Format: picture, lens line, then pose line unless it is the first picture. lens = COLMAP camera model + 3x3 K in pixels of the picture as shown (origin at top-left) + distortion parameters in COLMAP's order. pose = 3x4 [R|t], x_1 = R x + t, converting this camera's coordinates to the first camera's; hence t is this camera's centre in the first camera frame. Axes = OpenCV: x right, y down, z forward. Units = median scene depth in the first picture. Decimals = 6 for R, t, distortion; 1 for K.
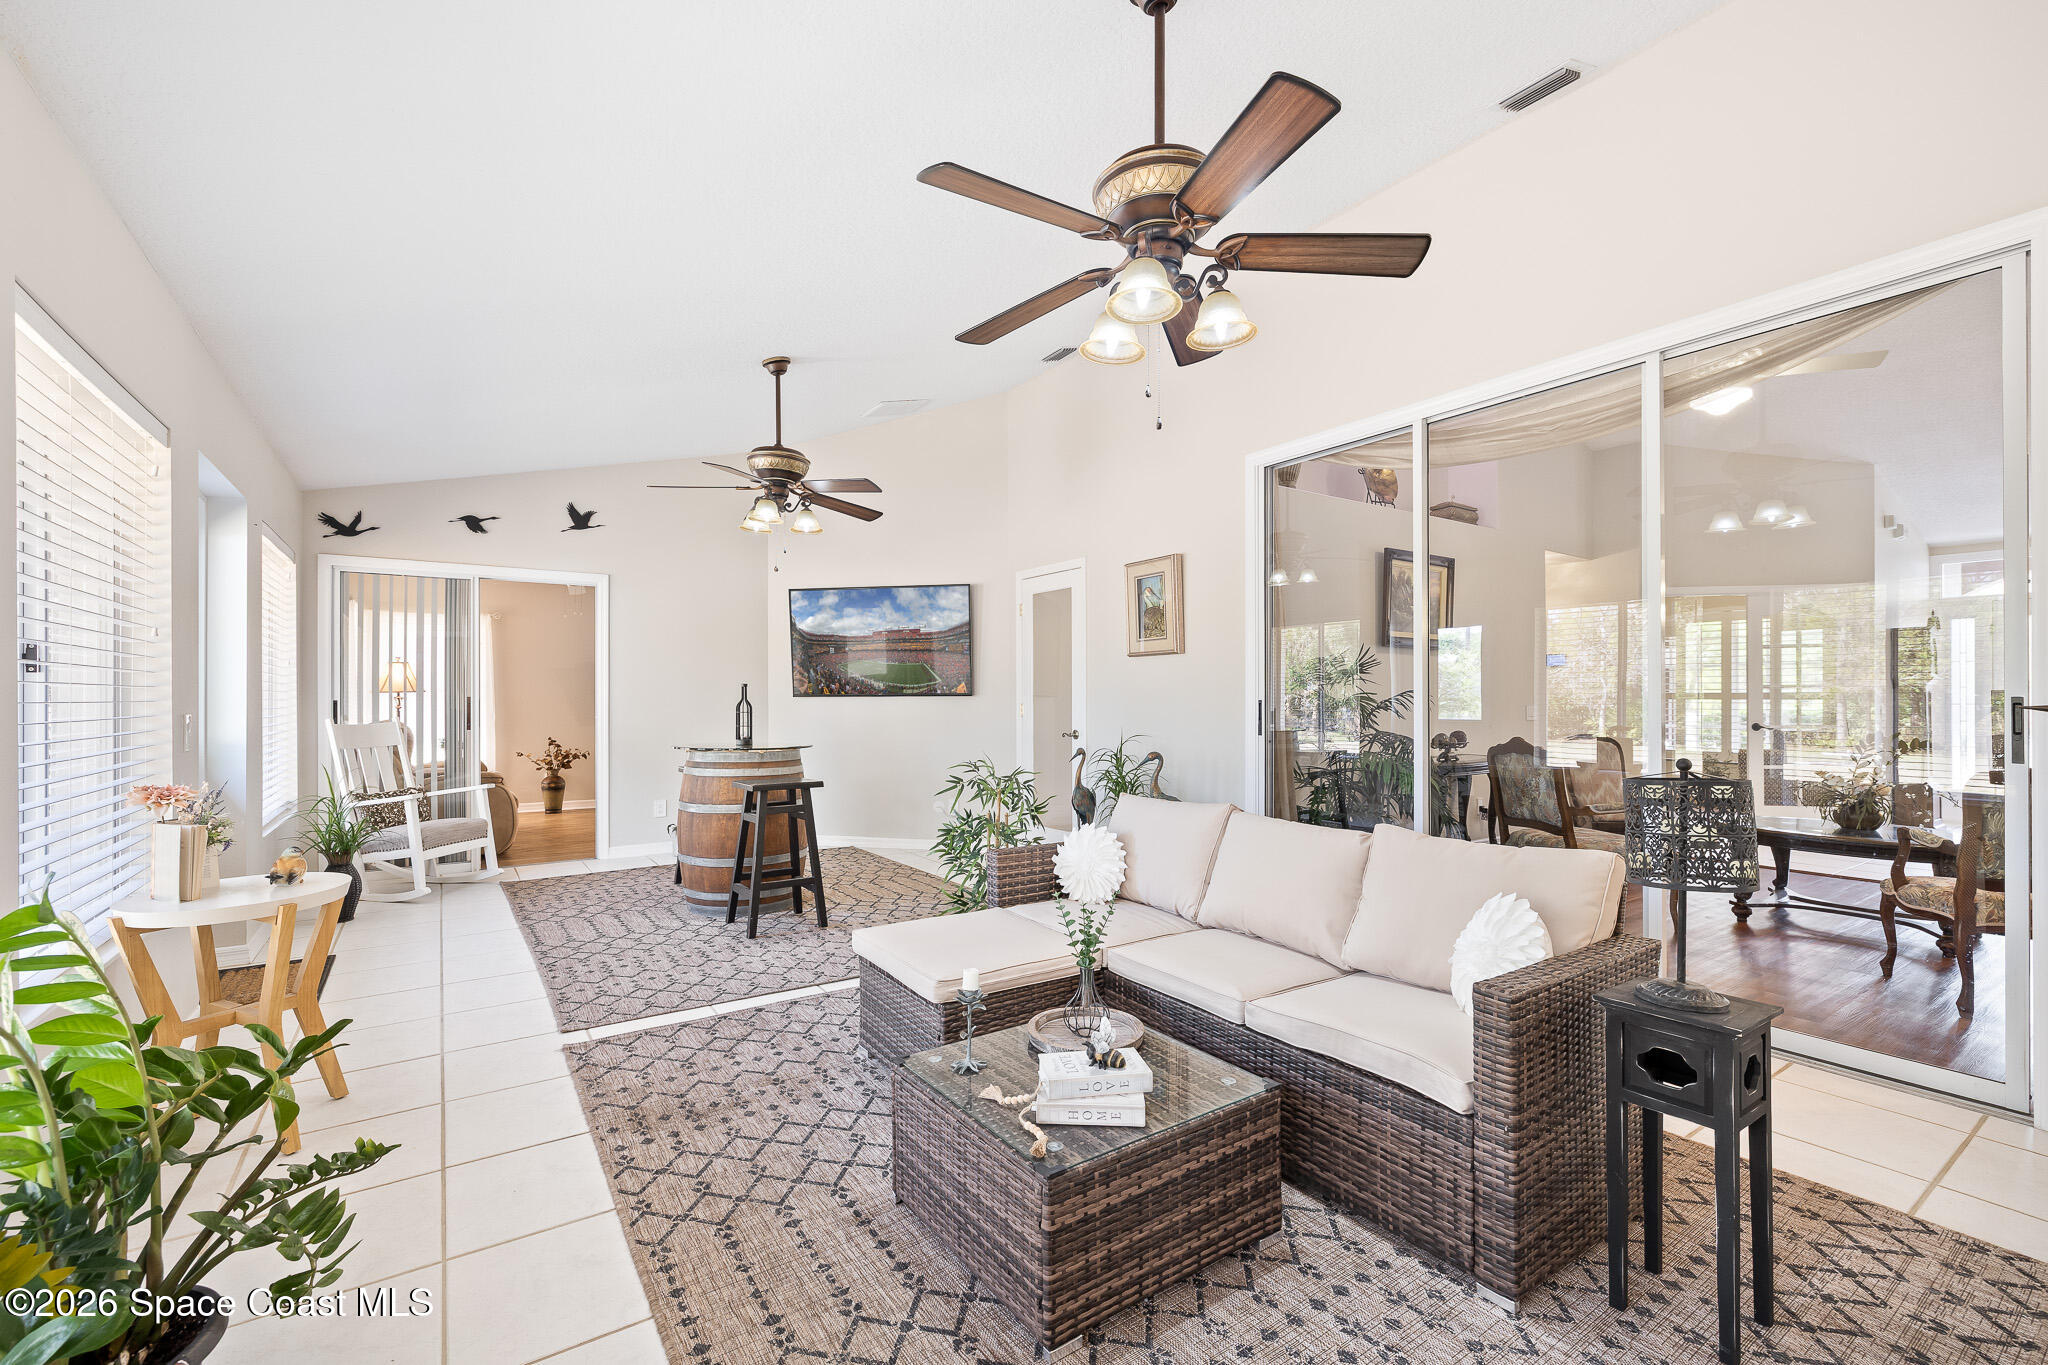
lens RADIAL K [[862.5, 0, 1024.1], [0, 862.5, 699.2], [0, 0, 1]] dist [0.000062, 0.000106]
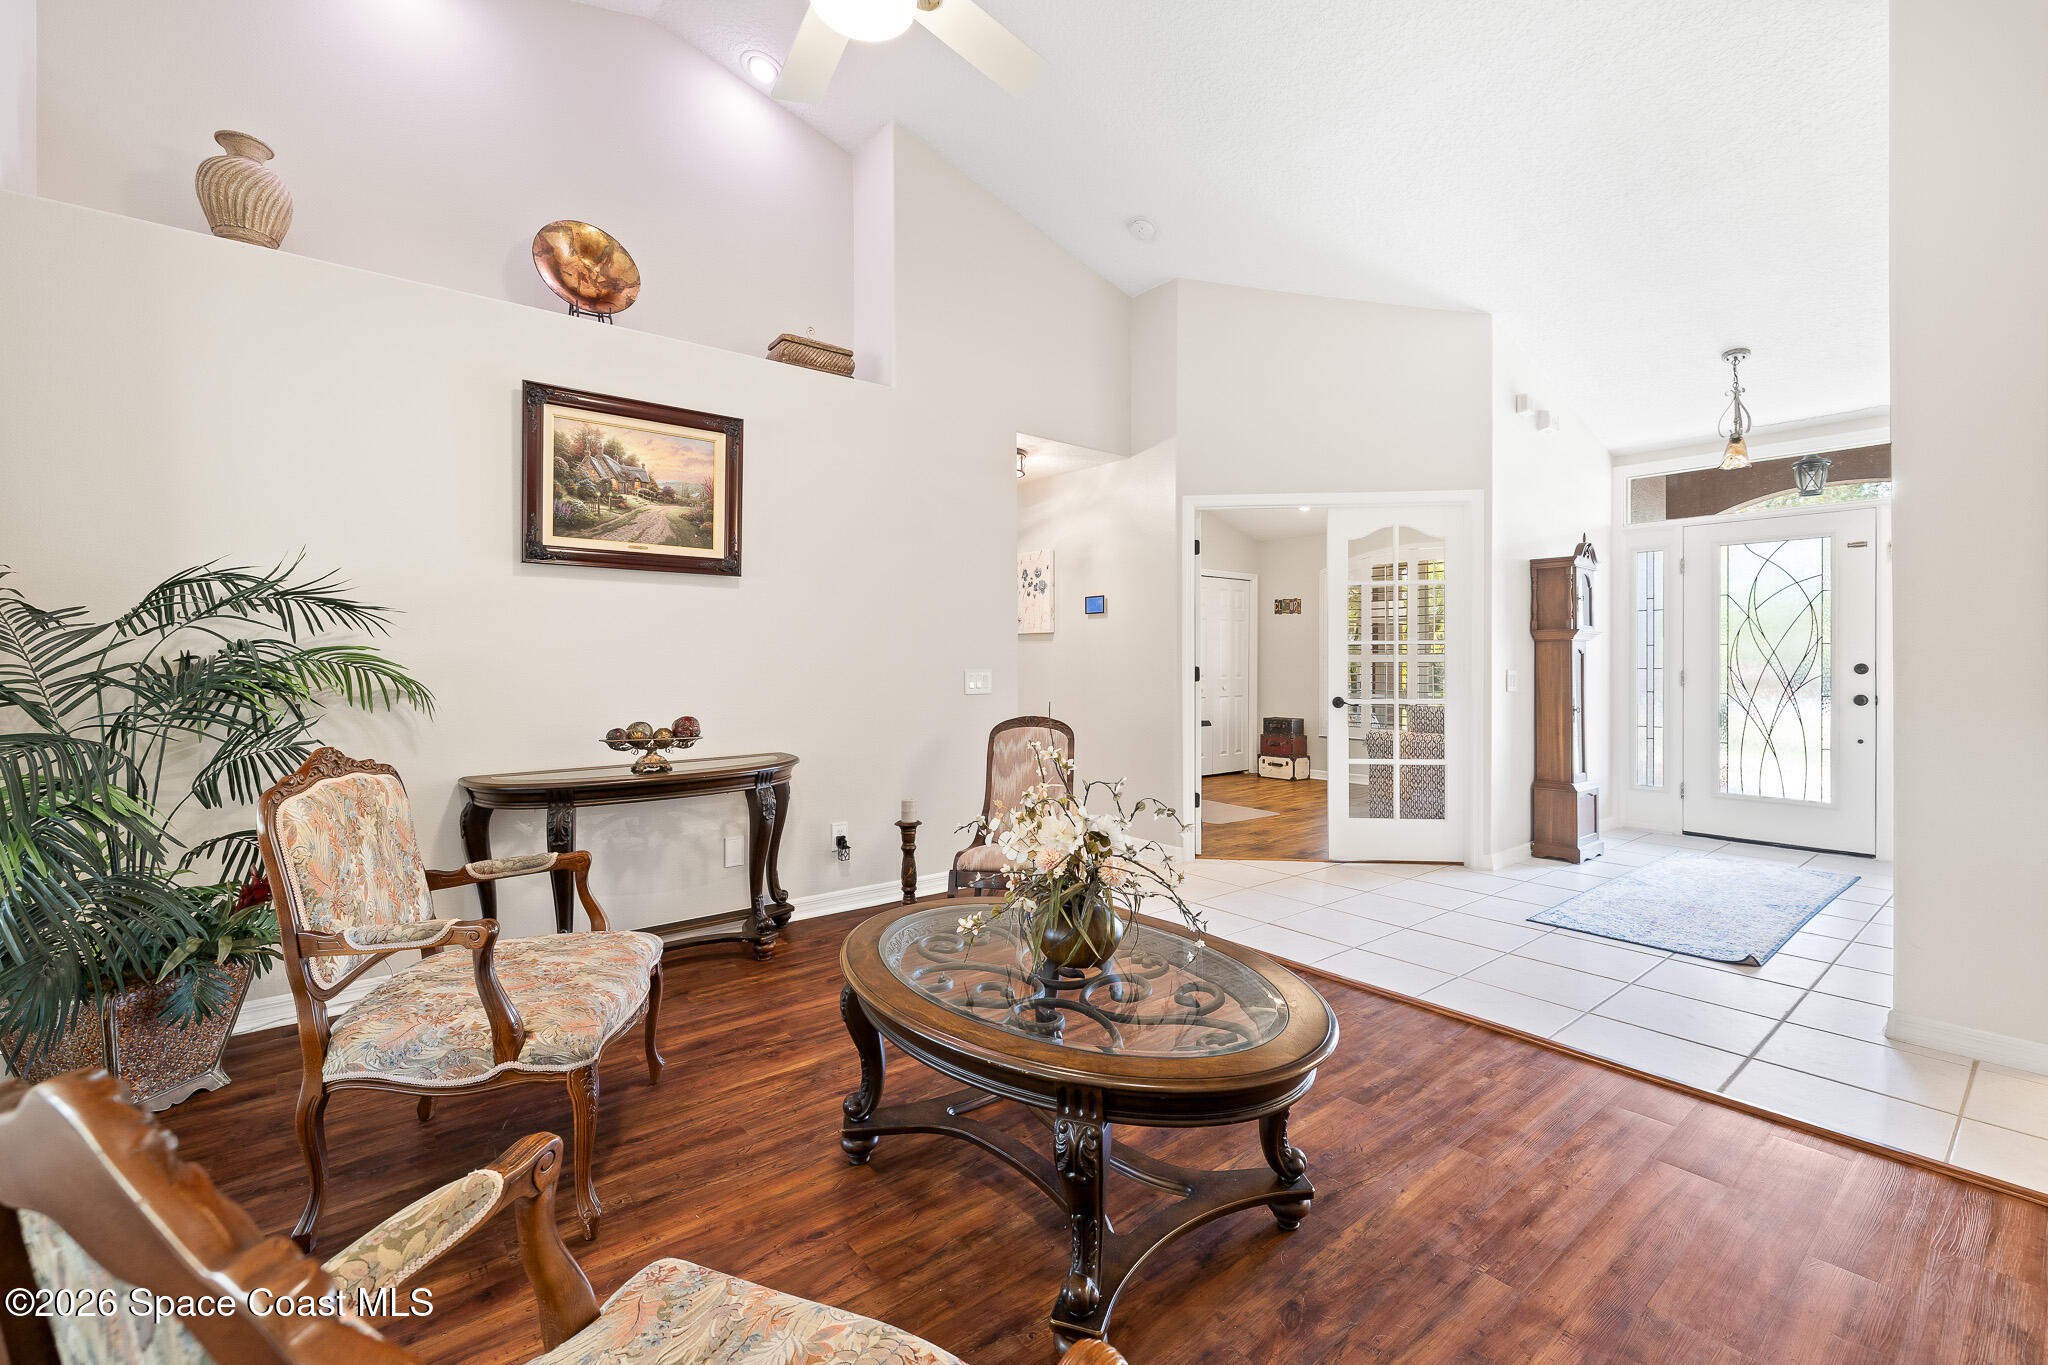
lens RADIAL K [[862.9, 0, 1025.8], [0, 862.9, 675.3], [0, 0, 1]] dist [-0.000455, -0.000128]
pose [[0.996589, -0.000508, 0.082529, 0.570238], [-0.000444, 0.999933, 0.011526, 0.002713], [-0.082530, -0.011524, 0.996522, 0.356722]]
